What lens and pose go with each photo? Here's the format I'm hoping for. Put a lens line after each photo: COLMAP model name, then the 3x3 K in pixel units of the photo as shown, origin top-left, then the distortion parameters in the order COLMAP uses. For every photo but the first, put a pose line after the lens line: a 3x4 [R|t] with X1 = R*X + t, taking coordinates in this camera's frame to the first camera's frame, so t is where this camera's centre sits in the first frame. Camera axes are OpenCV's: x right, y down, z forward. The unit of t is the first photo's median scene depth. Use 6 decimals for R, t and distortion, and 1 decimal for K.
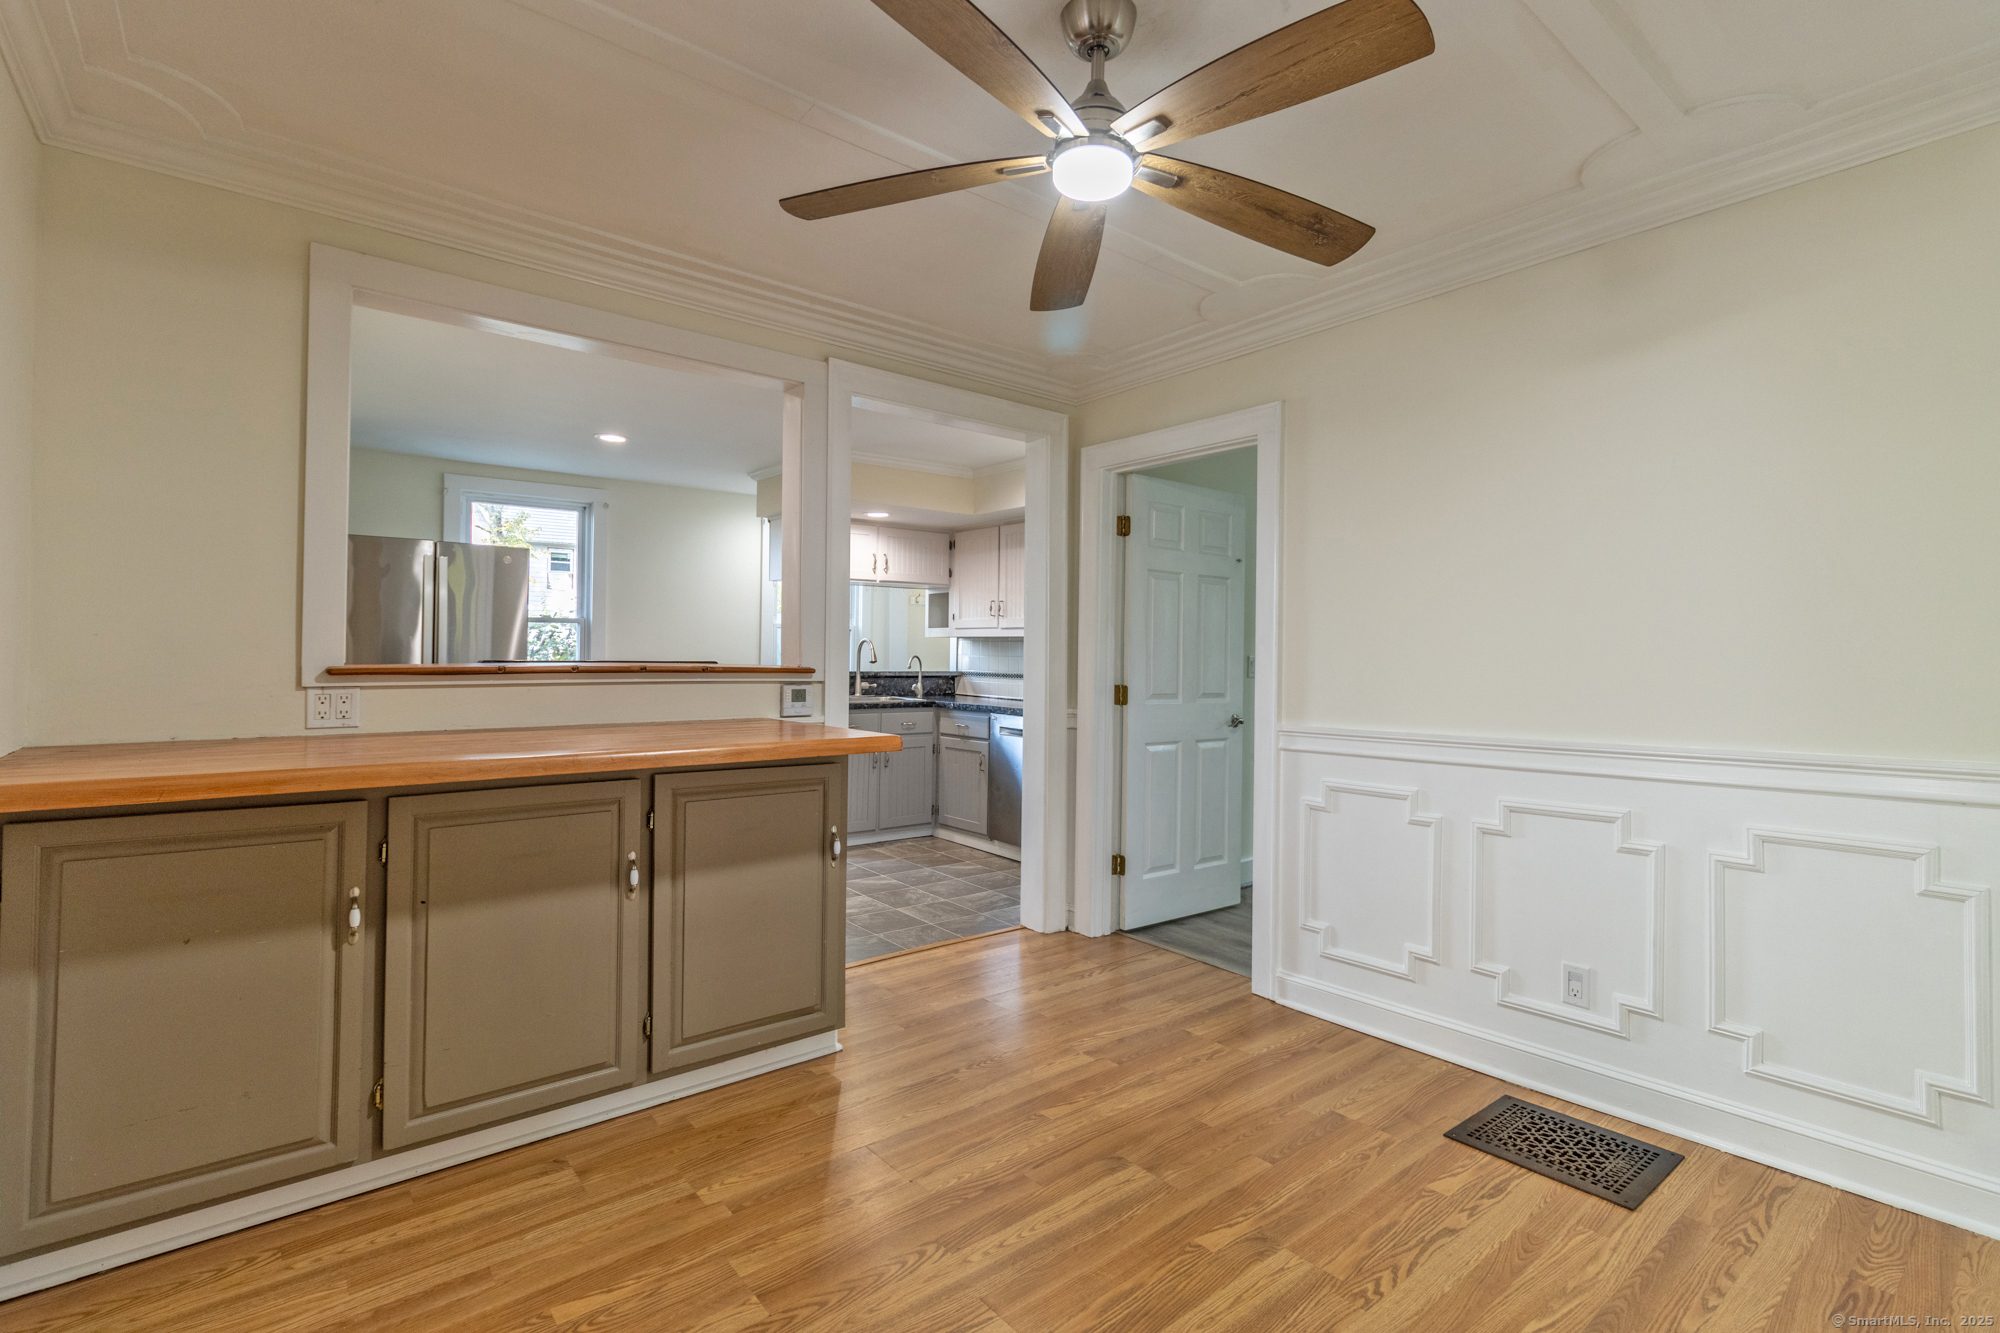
lens RADIAL K [[917.3, 0, 997.9], [0, 917.3, 644.5], [0, 0, 1]] dist [0.001702, -0.000453]
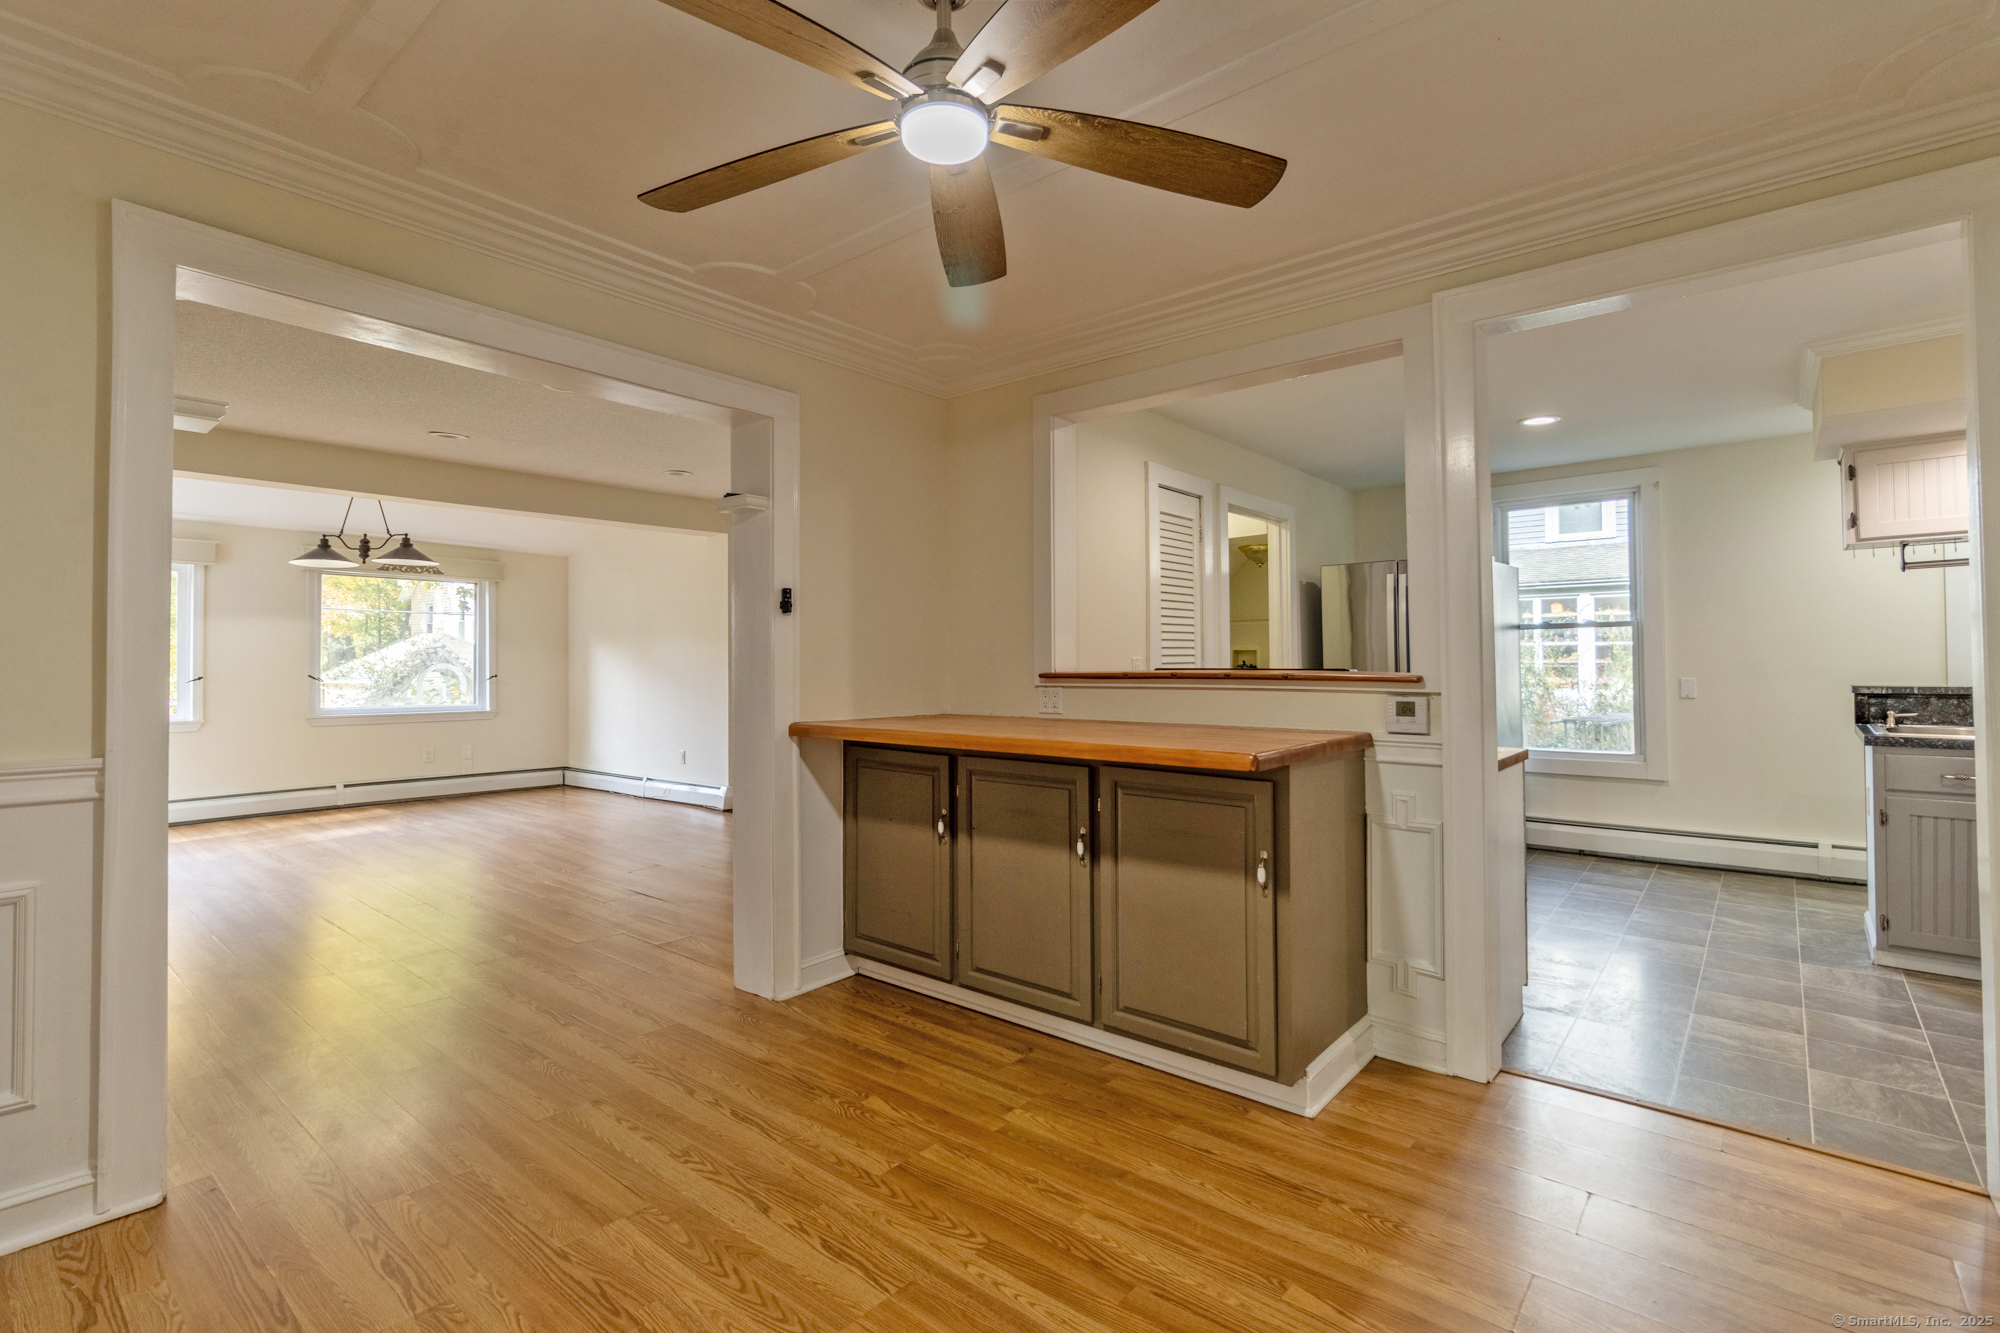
lens RADIAL K [[917.3, 0, 997.9], [0, 917.3, 644.5], [0, 0, 1]] dist [0.001702, -0.000453]
pose [[0.190217, -0.028191, -0.981337, 0.660429], [0.017826, 0.999522, -0.025258, 0.013747], [0.981580, -0.012688, 0.190628, 0.575897]]
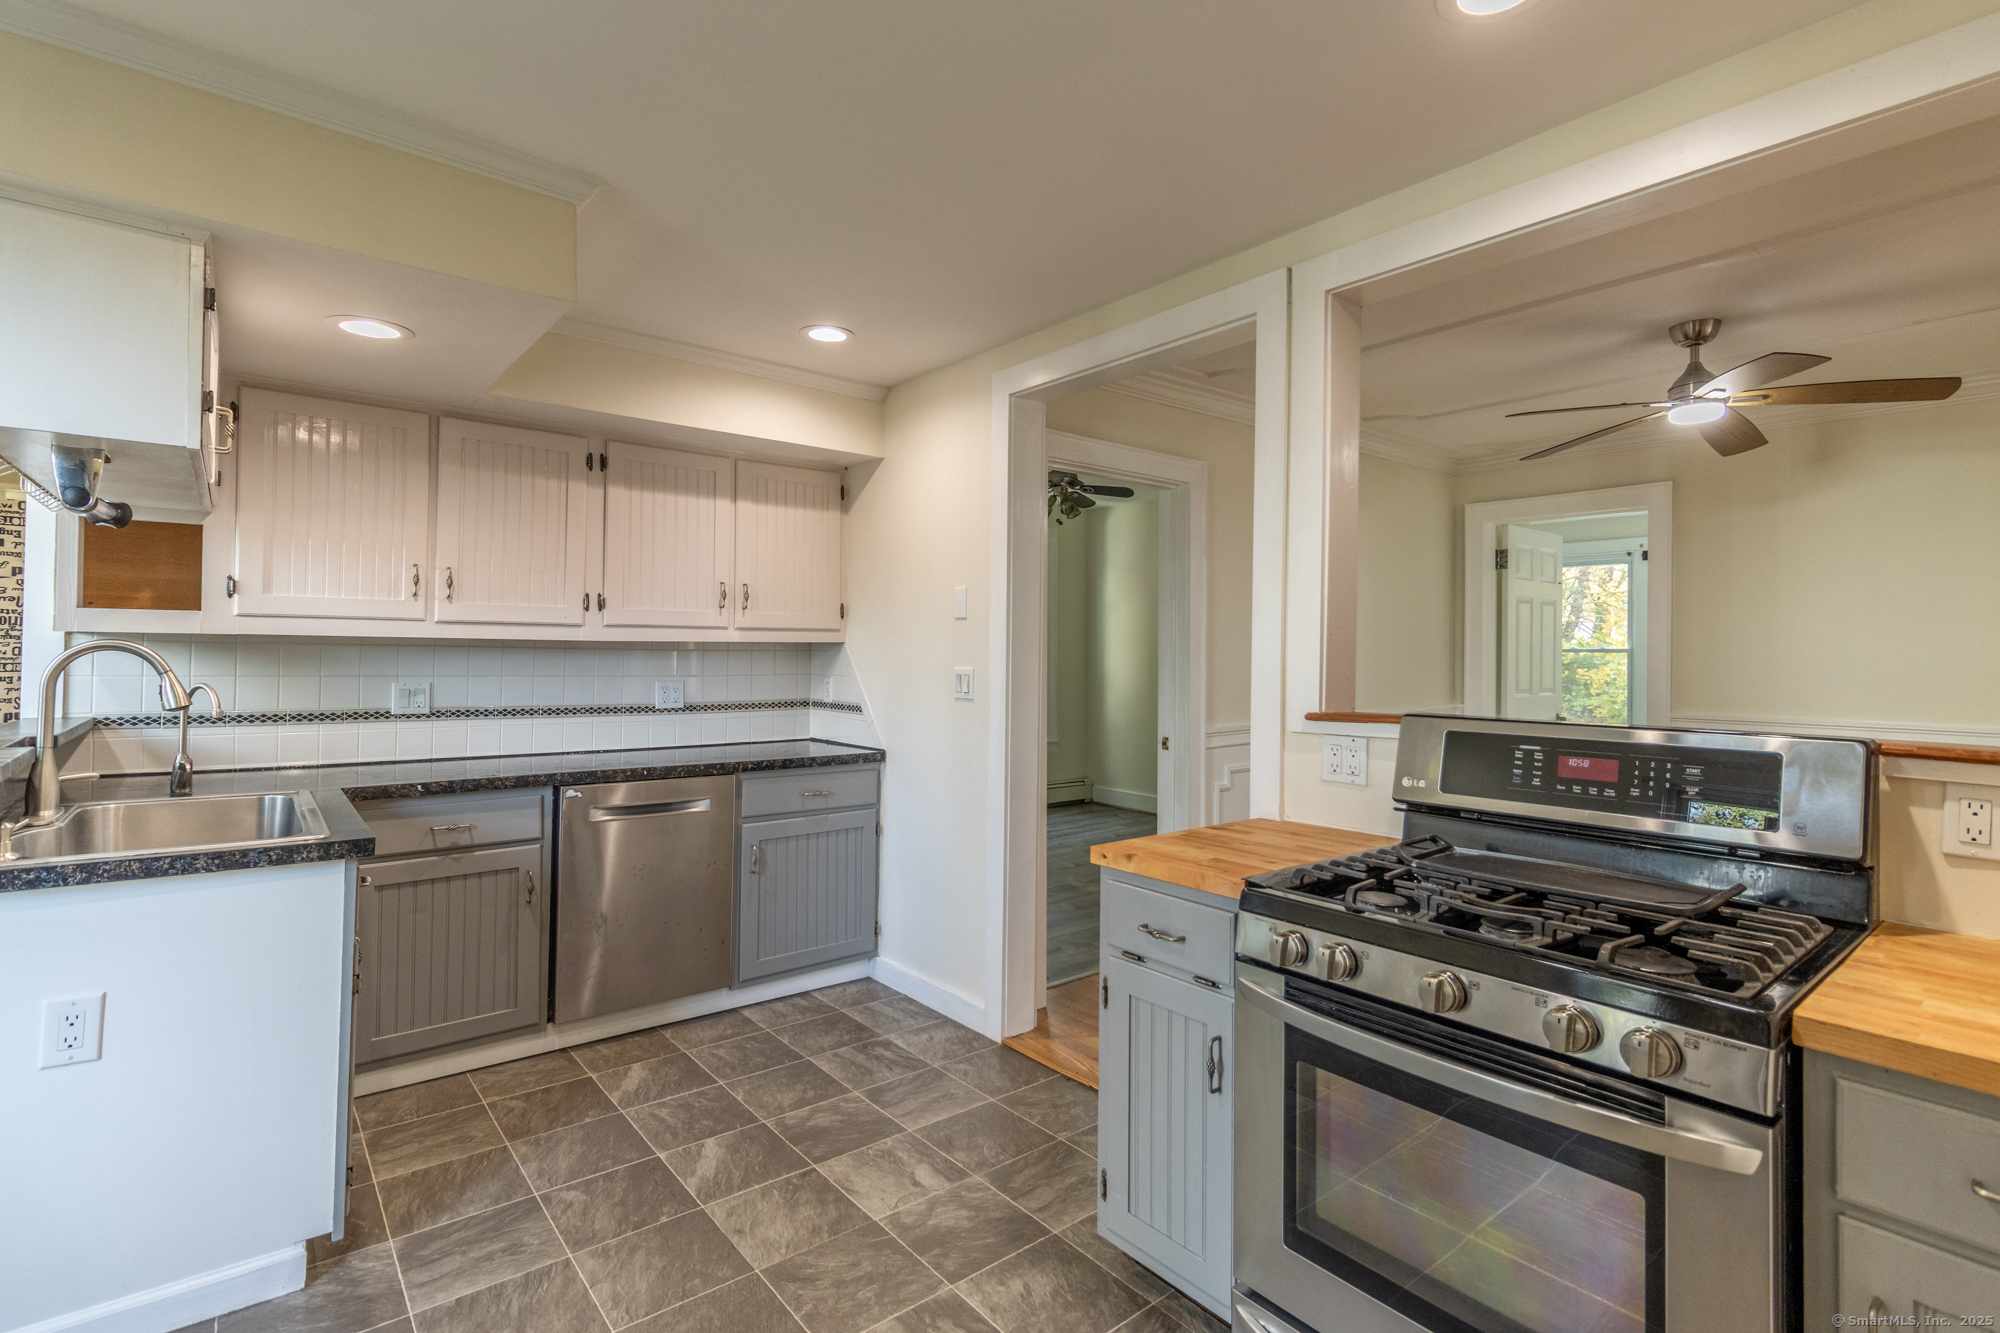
lens RADIAL K [[929.7, 0, 1001.8], [0, 929.7, 642.2], [0, 0, 1]] dist [-0.001490, -0.000772]
pose [[-0.007698, -0.001060, 0.999970, -1.145025], [-0.020121, 0.999797, 0.000905, -0.029113], [-0.999768, -0.020114, -0.007718, 1.579254]]
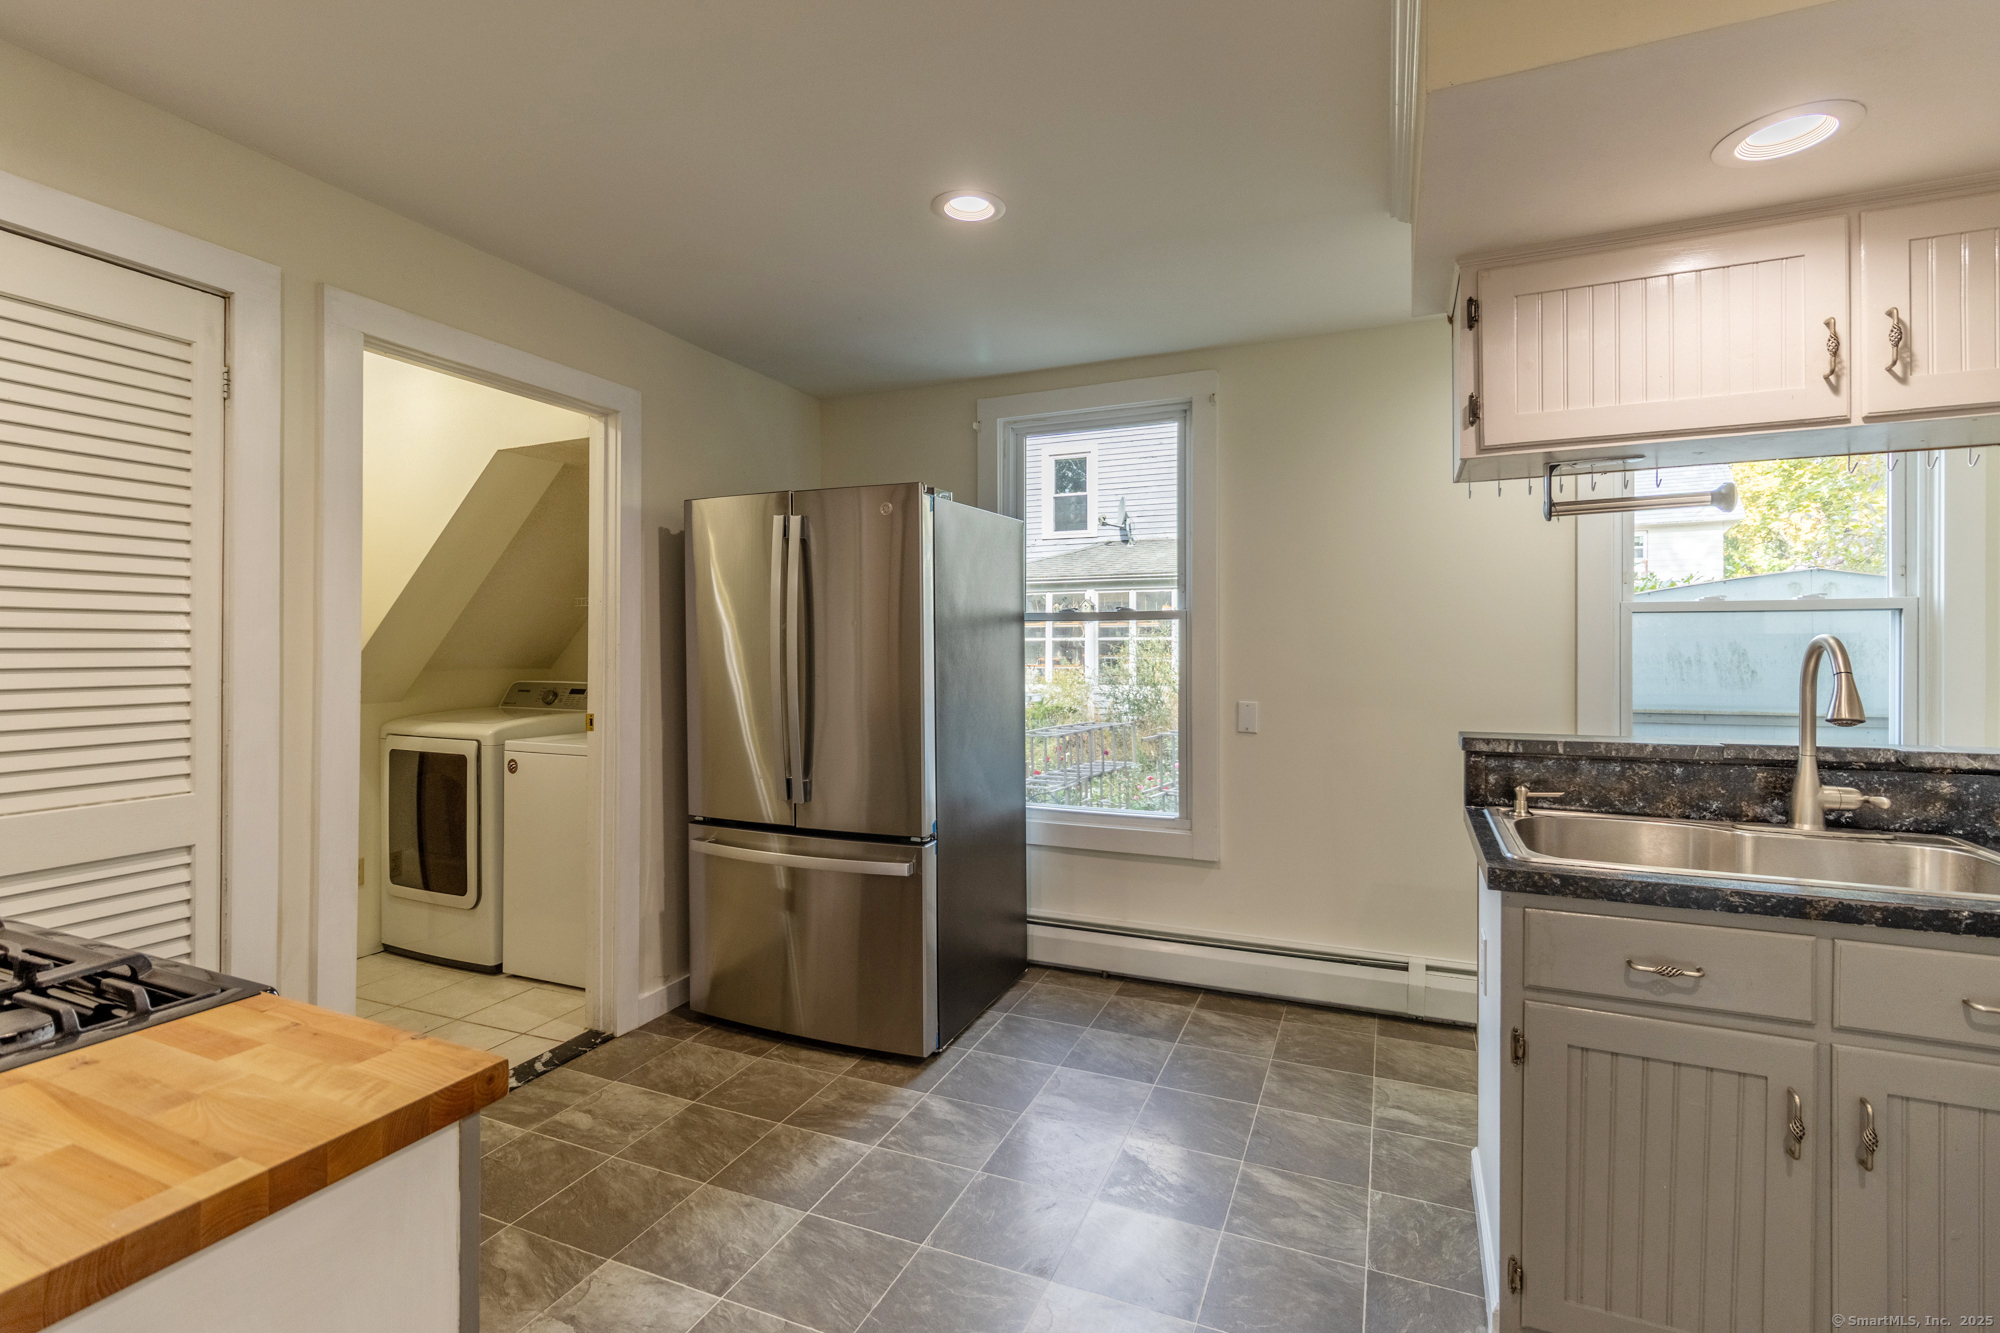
lens RADIAL K [[917.3, 0, 997.9], [0, 917.3, 644.5], [0, 0, 1]] dist [0.001702, -0.000453]
pose [[0.469191, -0.012349, -0.883010, -0.031269], [0.009386, 0.999915, -0.008997, -0.008577], [0.883047, -0.004067, 0.469267, 1.499269]]
